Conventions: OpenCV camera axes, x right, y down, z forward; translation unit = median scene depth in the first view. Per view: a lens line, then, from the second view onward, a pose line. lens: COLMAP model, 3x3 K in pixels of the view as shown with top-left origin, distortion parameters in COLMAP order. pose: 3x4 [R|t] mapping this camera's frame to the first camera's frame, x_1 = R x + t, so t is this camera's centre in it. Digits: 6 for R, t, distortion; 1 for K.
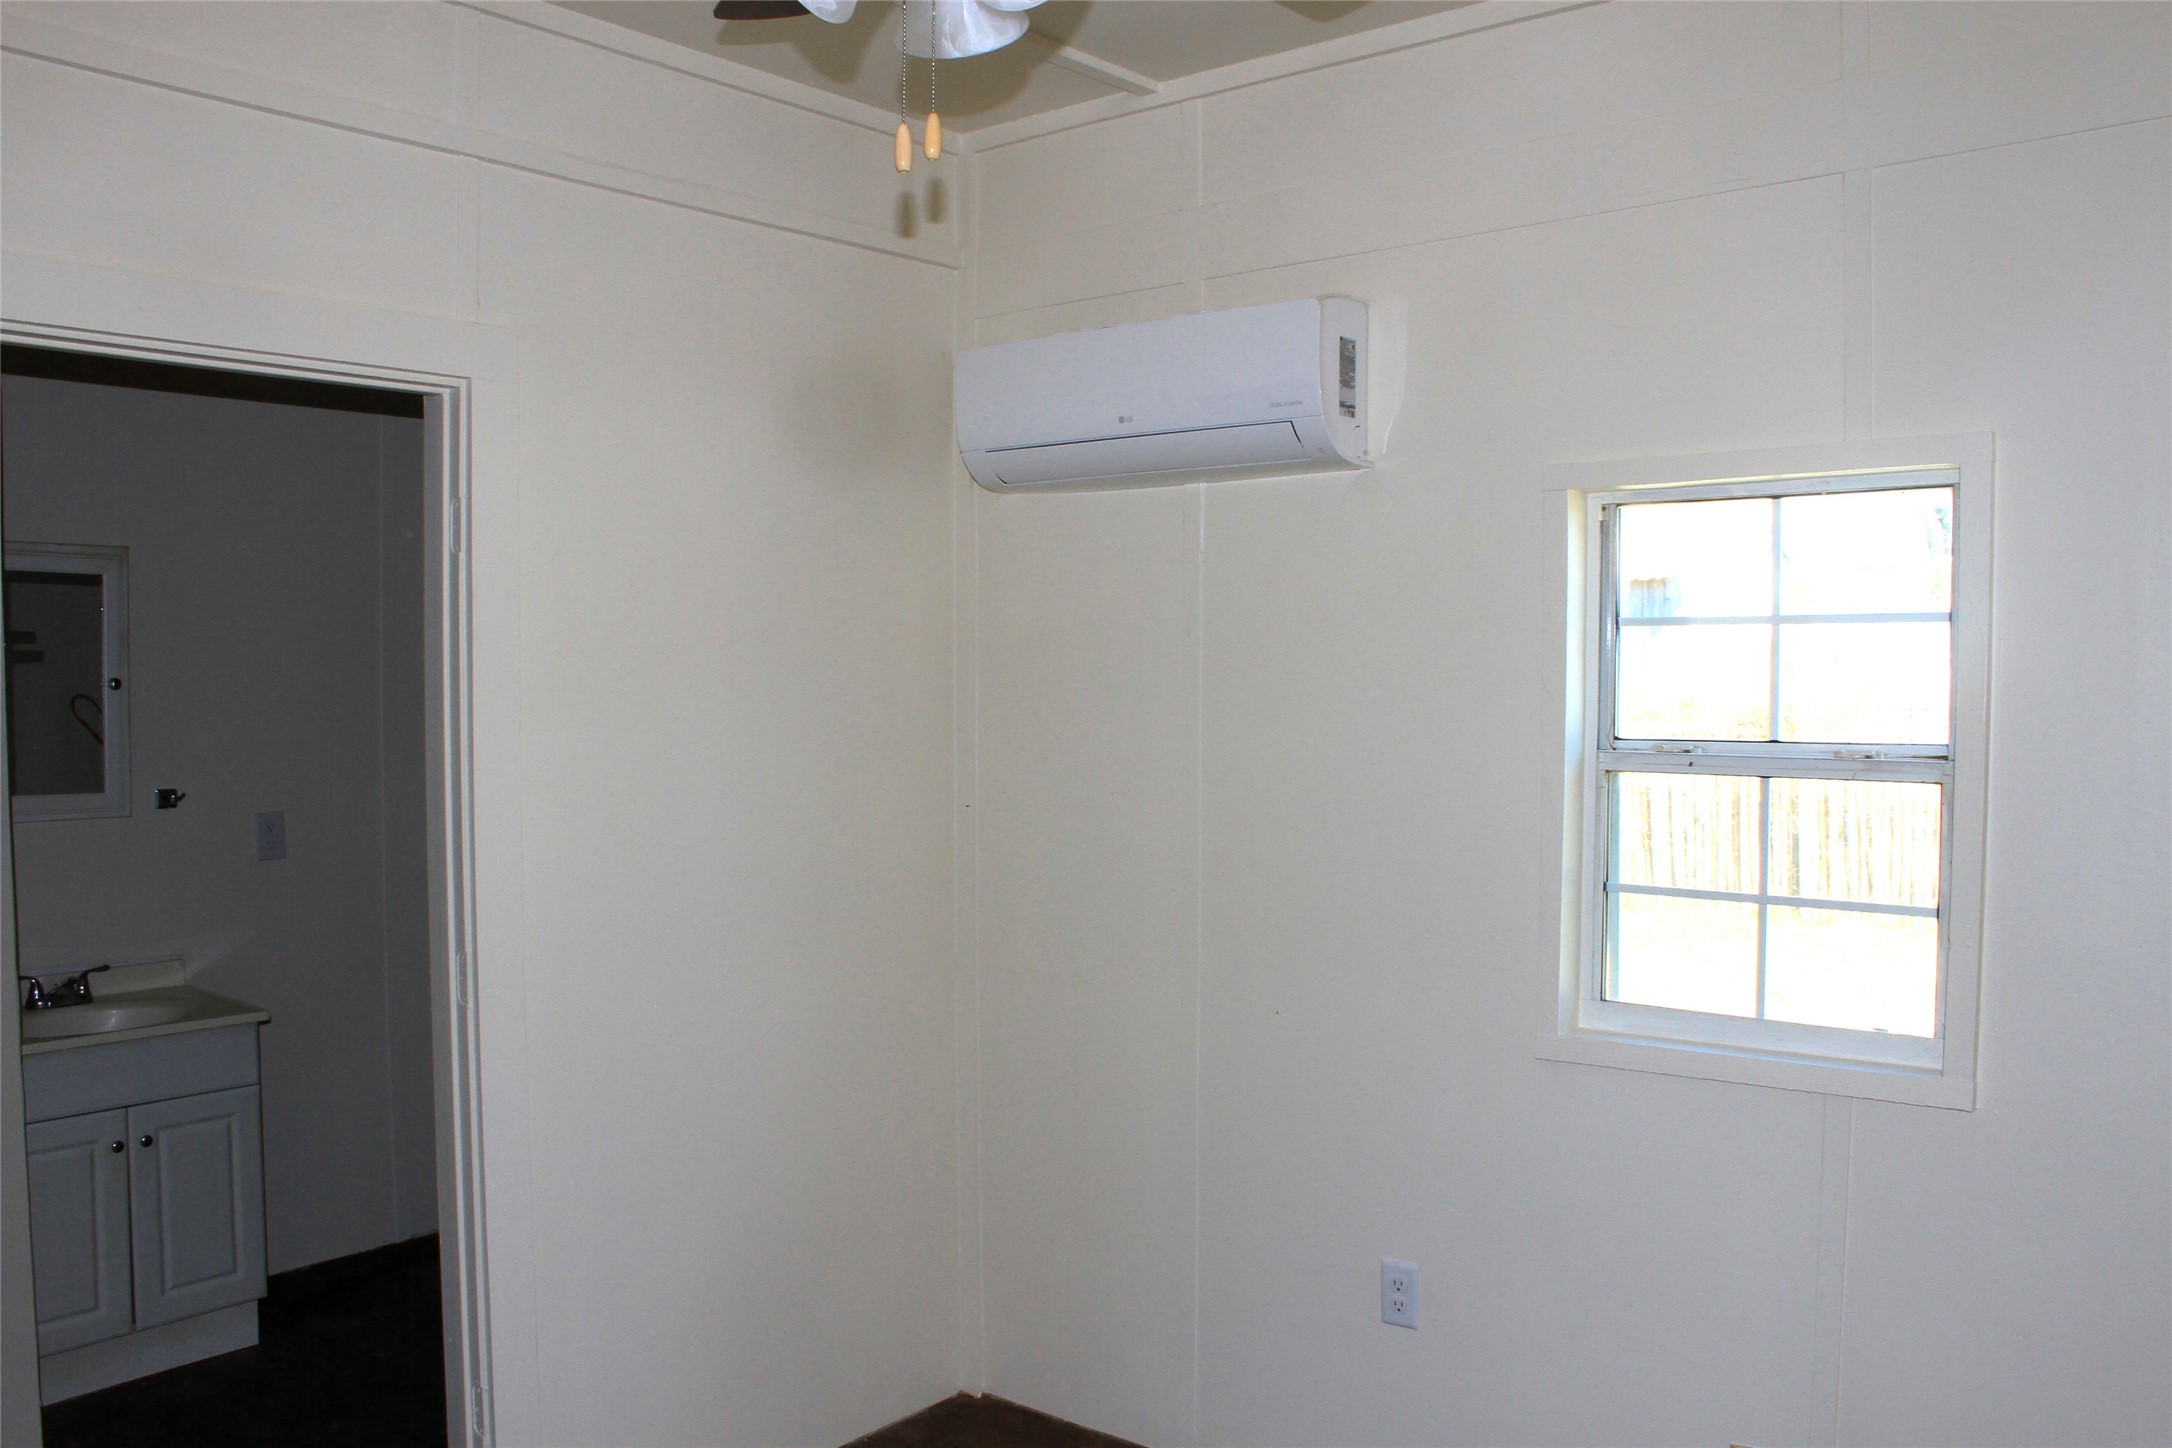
lens RADIAL K [[1919.3, 0, 1086.0], [0, 1919.3, 724.0], [0, 0, 1]] dist [-0.085488, 0.016172]
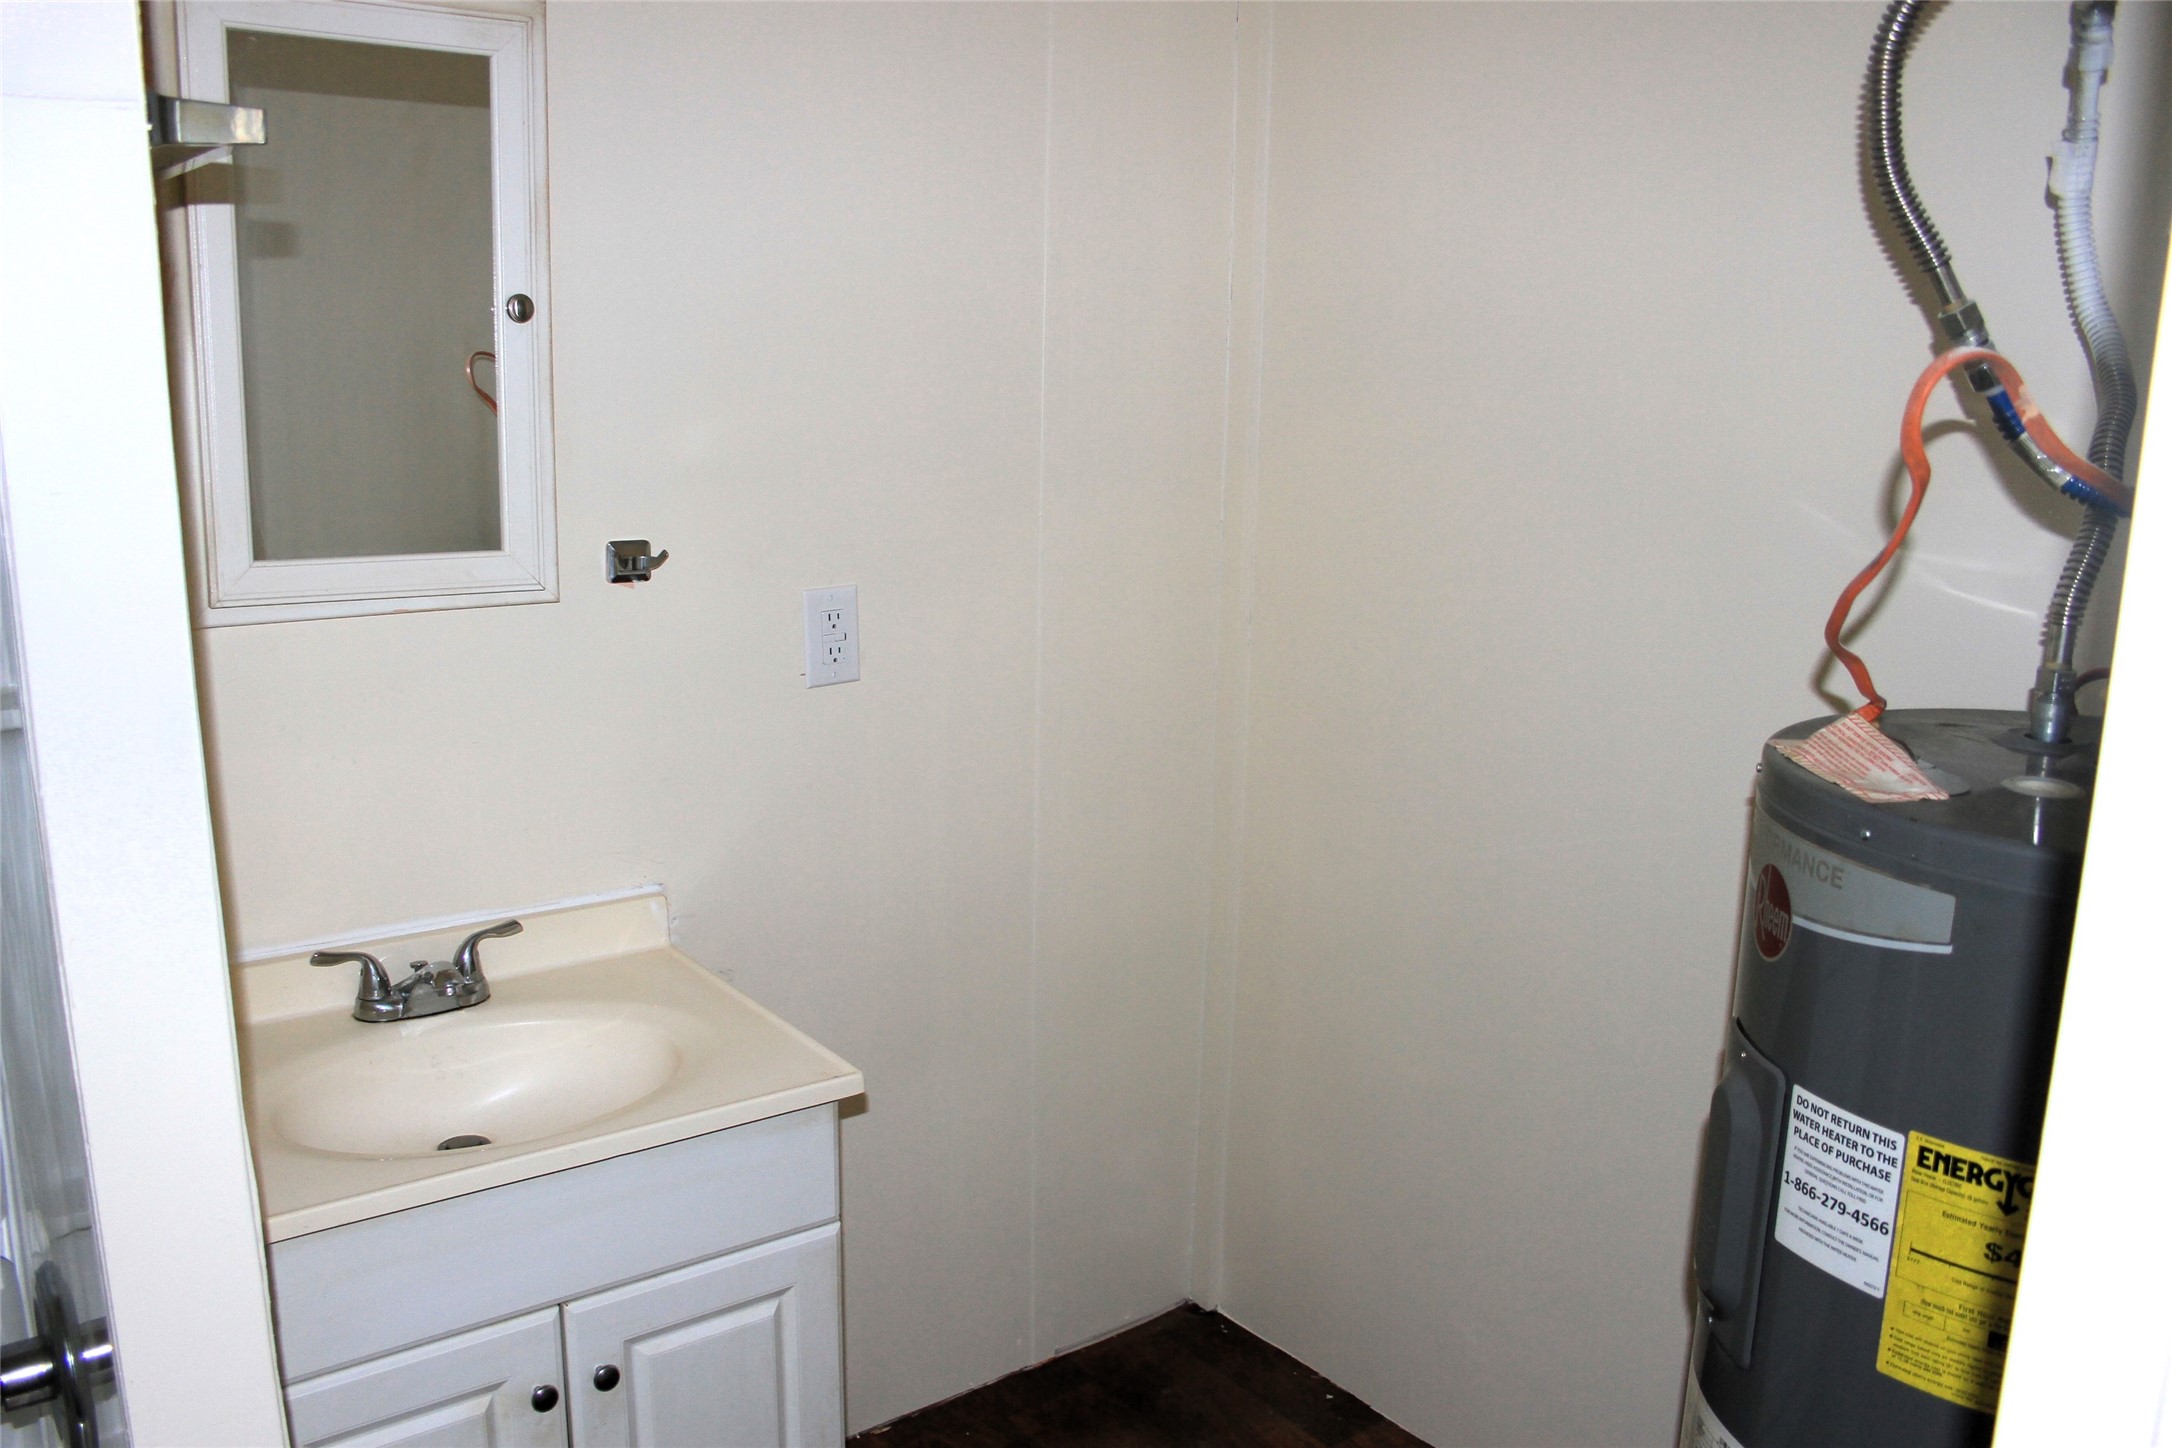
lens RADIAL K [[1919.3, 0, 1086.0], [0, 1919.3, 724.0], [0, 0, 1]] dist [-0.085488, 0.016172]
pose [[0.980155, 0.059036, -0.189235, -0.302476], [-0.026774, 0.985302, 0.168711, -0.004824], [0.196414, -0.160297, 0.967330, 0.589810]]
